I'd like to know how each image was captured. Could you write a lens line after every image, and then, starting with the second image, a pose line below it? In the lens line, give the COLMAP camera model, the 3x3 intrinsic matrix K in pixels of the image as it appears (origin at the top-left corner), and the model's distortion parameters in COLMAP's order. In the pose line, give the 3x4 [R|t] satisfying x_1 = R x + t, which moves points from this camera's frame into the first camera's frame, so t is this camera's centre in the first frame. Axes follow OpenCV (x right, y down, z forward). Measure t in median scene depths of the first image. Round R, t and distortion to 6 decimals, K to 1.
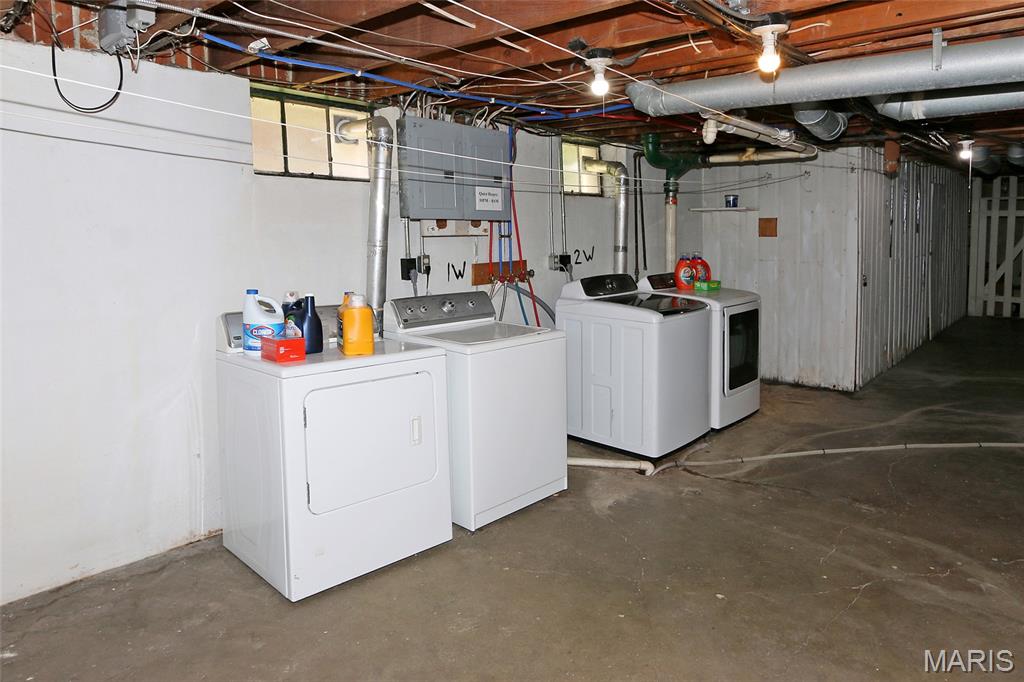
lens RADIAL K [[665.3, 0, 507.6], [0, 665.3, 292.0], [0, 0, 1]] dist [-0.009870, 0.001651]
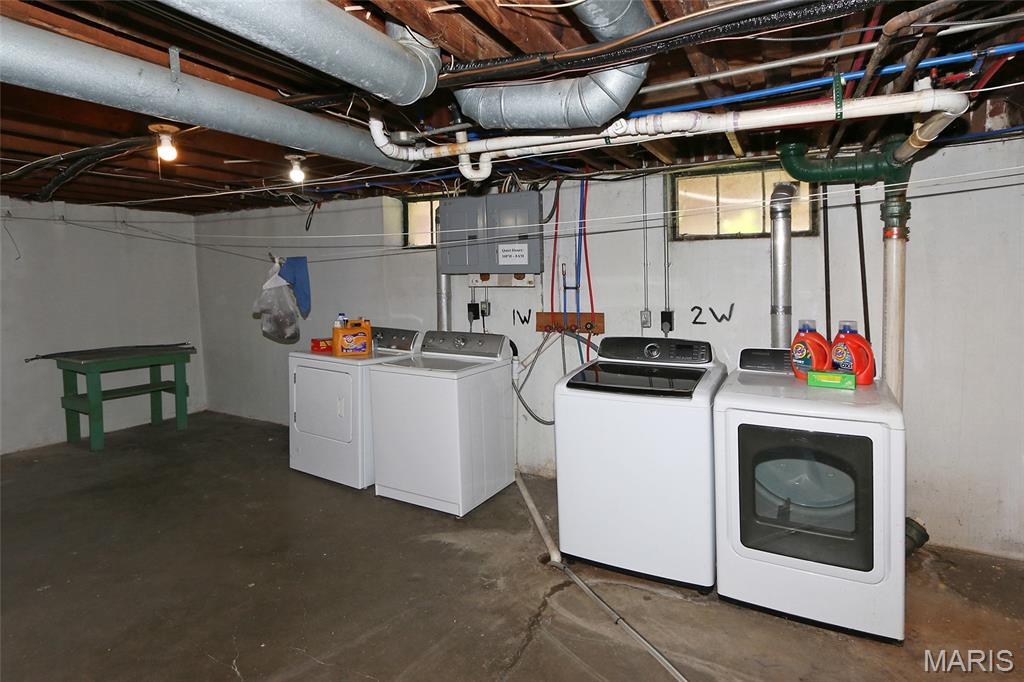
lens RADIAL K [[541.1, 0, 512.8], [0, 541.1, 337.2], [0, 0, 1]] dist [-0.022239, -0.001544]
pose [[0.239738, 0.090838, -0.966578, 0.882830], [-0.096126, 0.992942, 0.069474, -0.064037], [0.966067, 0.076258, 0.246778, 0.788158]]
